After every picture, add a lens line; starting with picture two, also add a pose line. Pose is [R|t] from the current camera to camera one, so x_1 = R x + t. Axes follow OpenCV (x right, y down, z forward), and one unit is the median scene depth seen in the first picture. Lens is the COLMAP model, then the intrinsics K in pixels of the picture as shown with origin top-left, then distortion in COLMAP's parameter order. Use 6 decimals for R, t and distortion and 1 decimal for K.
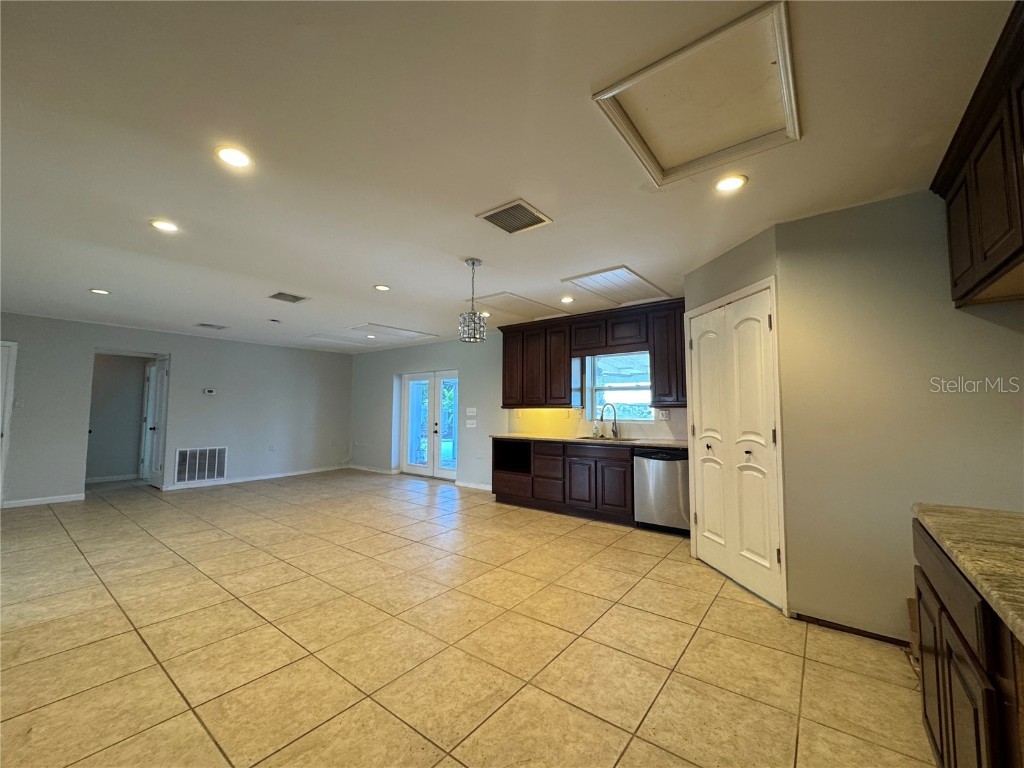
lens RADIAL K [[408.6, 0, 511.8], [0, 408.6, 384.1], [0, 0, 1]] dist [-0.002614, 0.000481]
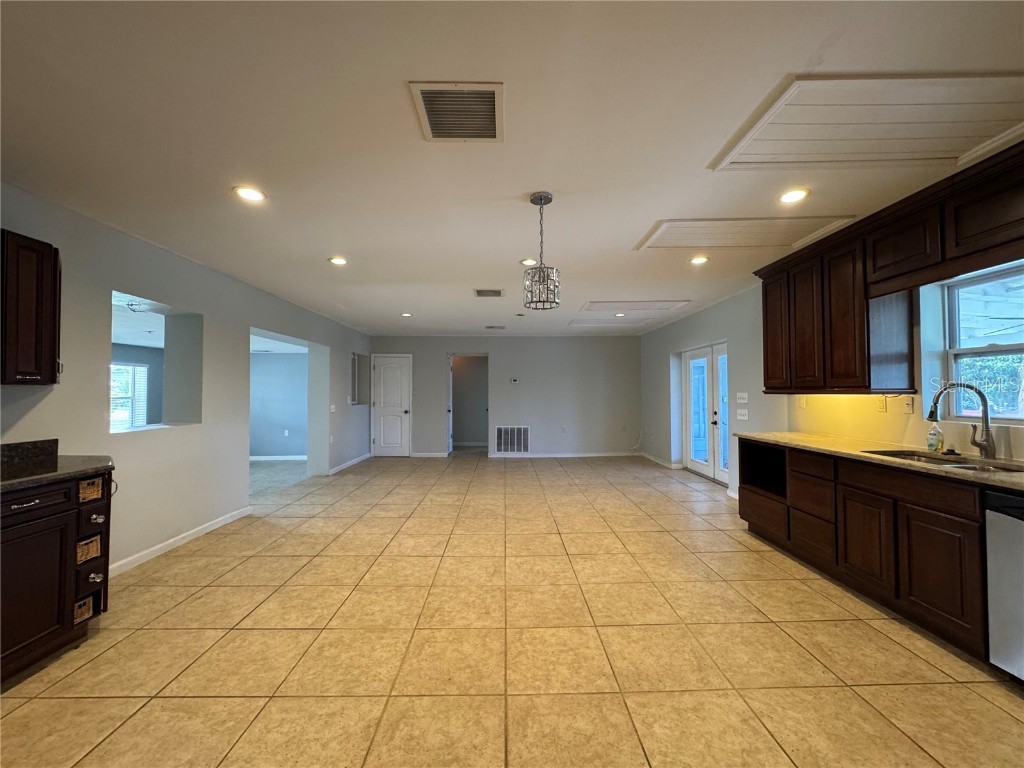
lens RADIAL K [[408.6, 0, 511.6], [0, 408.6, 383.2], [0, 0, 1]] dist [-0.002614, 0.000481]
pose [[0.622377, -0.024382, -0.782338, 0.439683], [0.056330, 0.998318, 0.013699, 0.018819], [0.780688, -0.052595, 0.622704, 0.490667]]
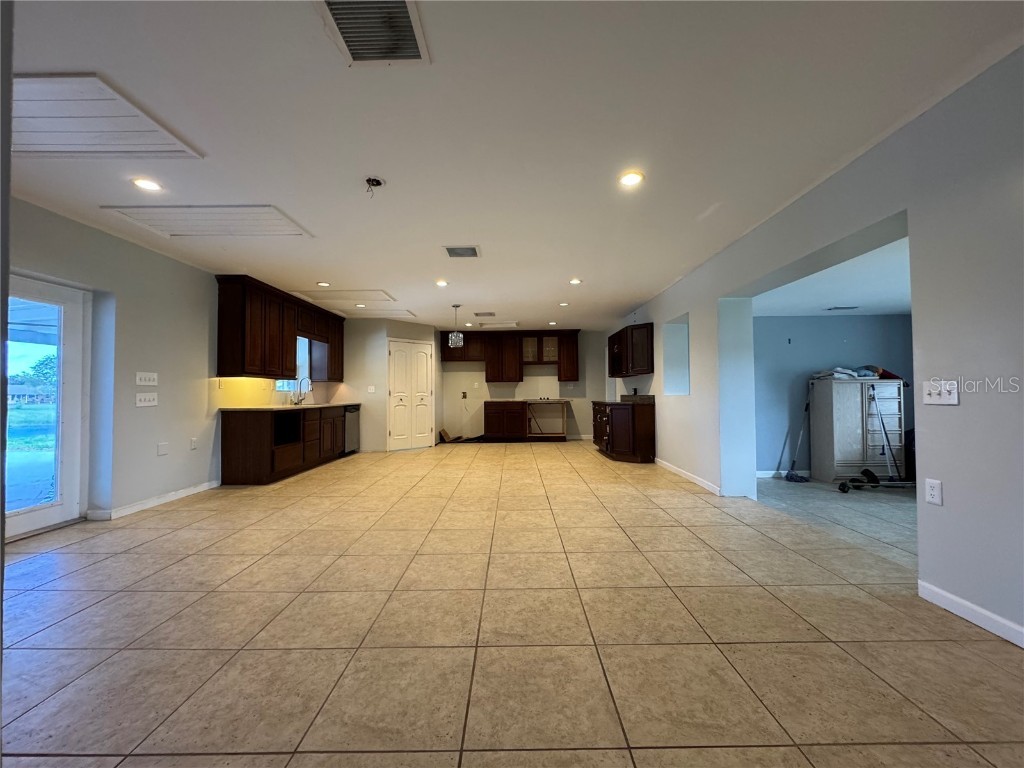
lens RADIAL K [[408.6, 0, 513.1], [0, 408.6, 383.2], [0, 0, 1]] dist [-0.002614, 0.000481]
pose [[-0.606530, 0.020200, 0.794804, -1.808479], [-0.045903, 0.997120, -0.060372, 0.175810], [-0.793734, -0.073101, -0.603856, 1.946246]]
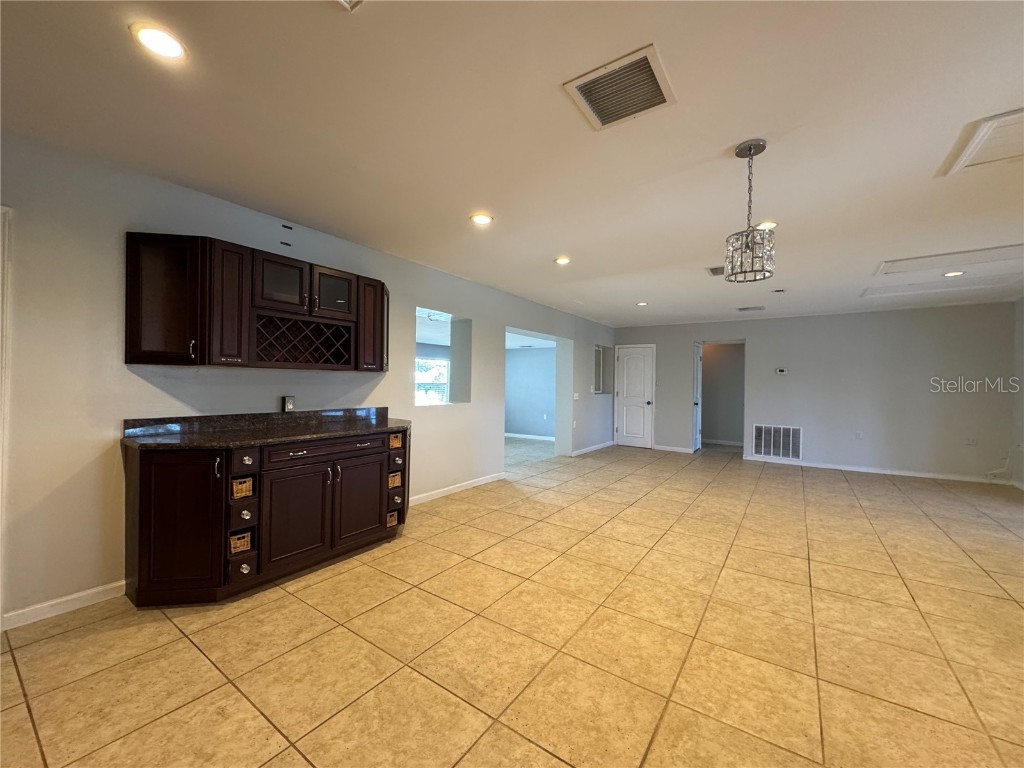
lens RADIAL K [[408.6, 0, 511.0], [0, 408.6, 383.2], [0, 0, 1]] dist [-0.002614, 0.000481]
pose [[0.045711, -0.004055, -0.998946, 0.502845], [0.049494, 0.998773, -0.001790, 0.036980], [0.997728, -0.049361, 0.045856, 0.601710]]
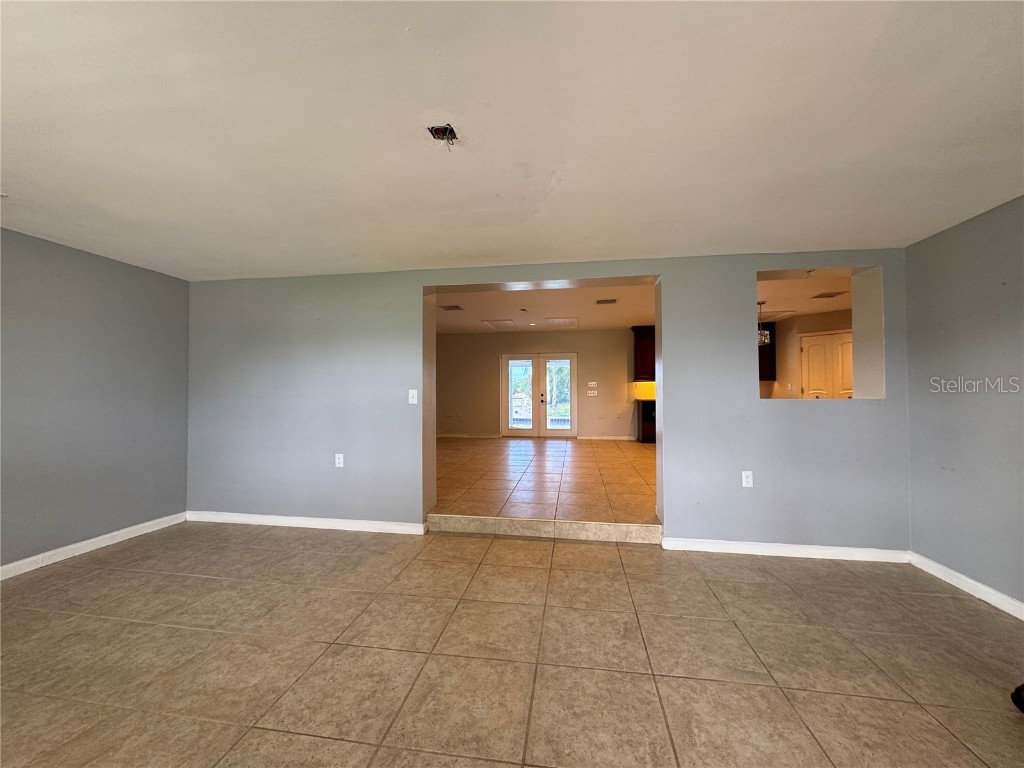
lens RADIAL K [[408.6, 0, 510.6], [0, 408.6, 383.1], [0, 0, 1]] dist [-0.002614, 0.000481]
pose [[0.877154, 0.001424, 0.480208, -2.065585], [-0.023713, 0.998904, 0.040352, 0.027742], [-0.479624, -0.046782, 0.876226, -0.136952]]
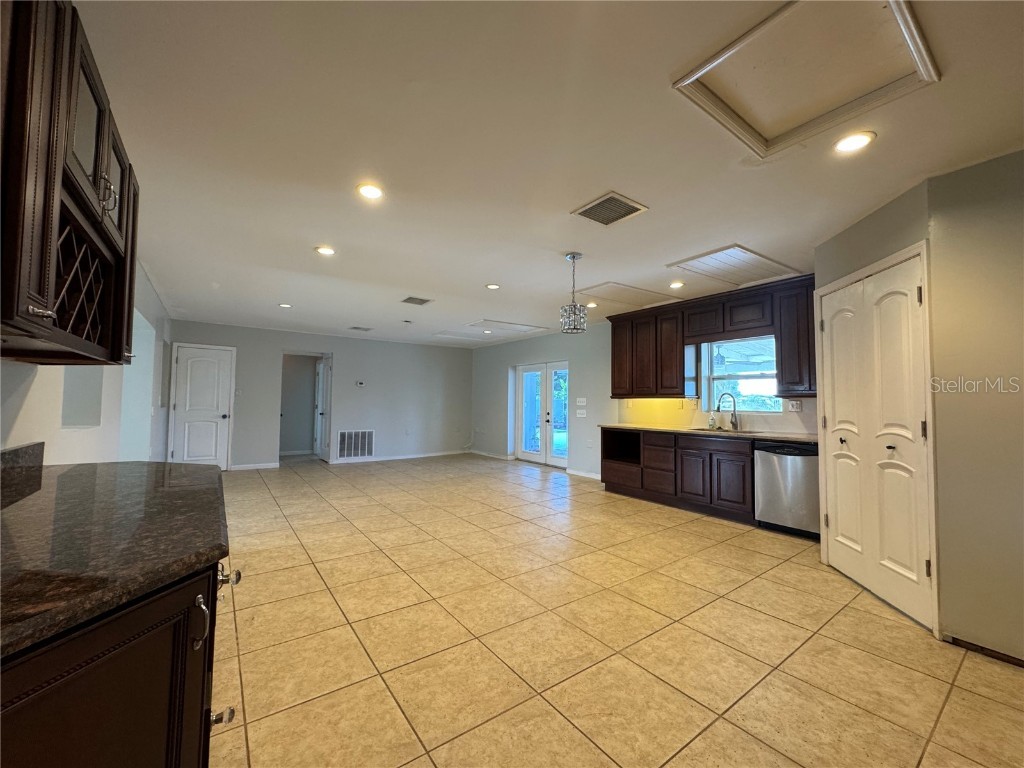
lens RADIAL K [[408.6, 0, 511.7], [0, 408.6, 383.9], [0, 0, 1]] dist [-0.002614, 0.000481]
pose [[0.959235, -0.005951, -0.282545, 0.046085], [0.011484, 0.999773, 0.017933, 0.006497], [0.282375, -0.020447, 0.959086, -0.048288]]
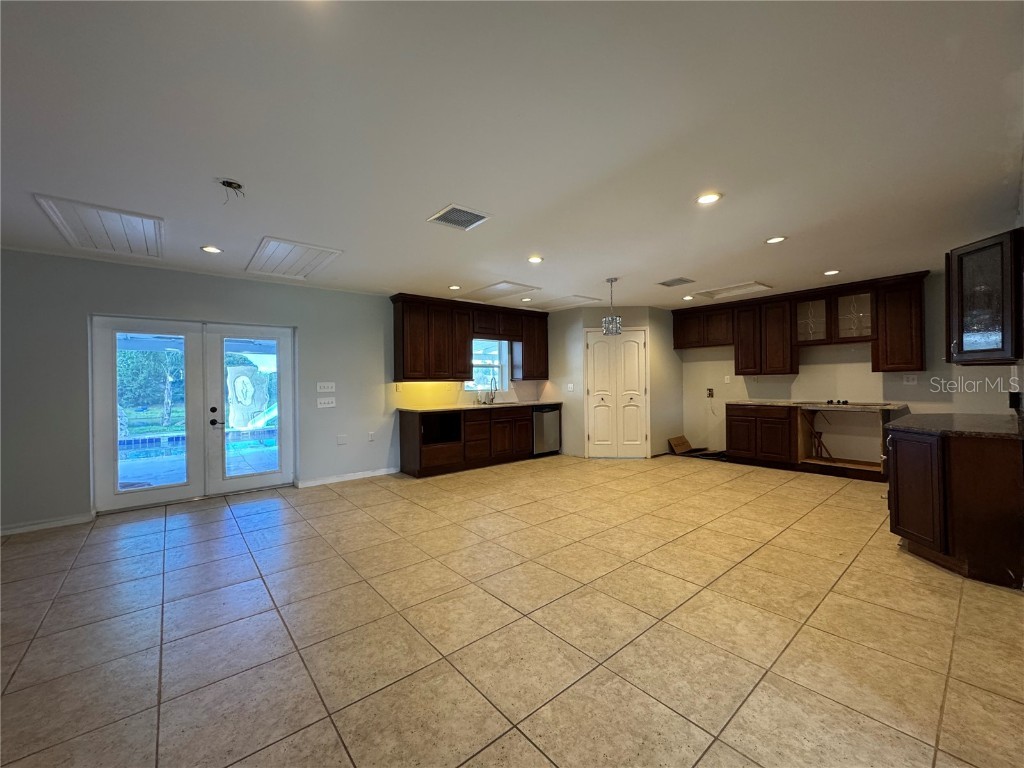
lens RADIAL K [[408.6, 0, 510.0], [0, 408.6, 385.5], [0, 0, 1]] dist [-0.002614, 0.000481]
pose [[0.219449, -0.015713, 0.975497, -1.610957], [-0.048275, 0.998471, 0.026943, 0.055773], [-0.974429, -0.053005, 0.218355, 1.024363]]
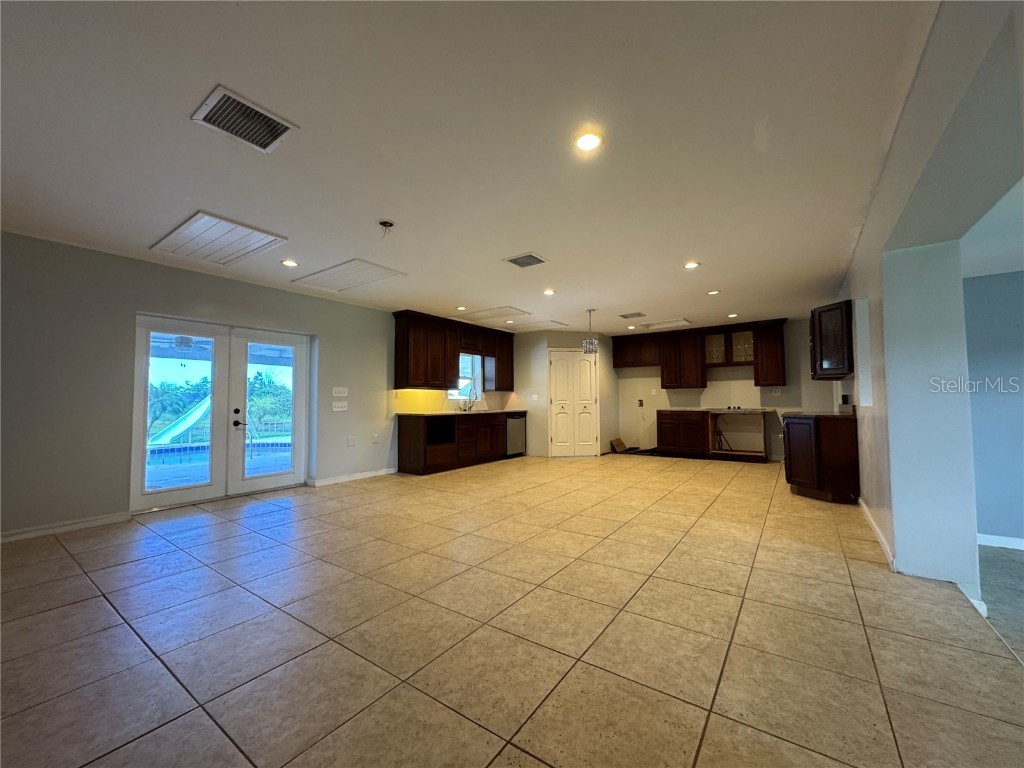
lens RADIAL K [[408.6, 0, 510.1], [0, 408.6, 384.8], [0, 0, 1]] dist [-0.002614, 0.000481]
pose [[-0.034743, 0.036721, 0.998721, -1.952886], [-0.058279, 0.997550, -0.038705, 0.134904], [-0.997696, -0.059549, -0.032517, 1.418635]]
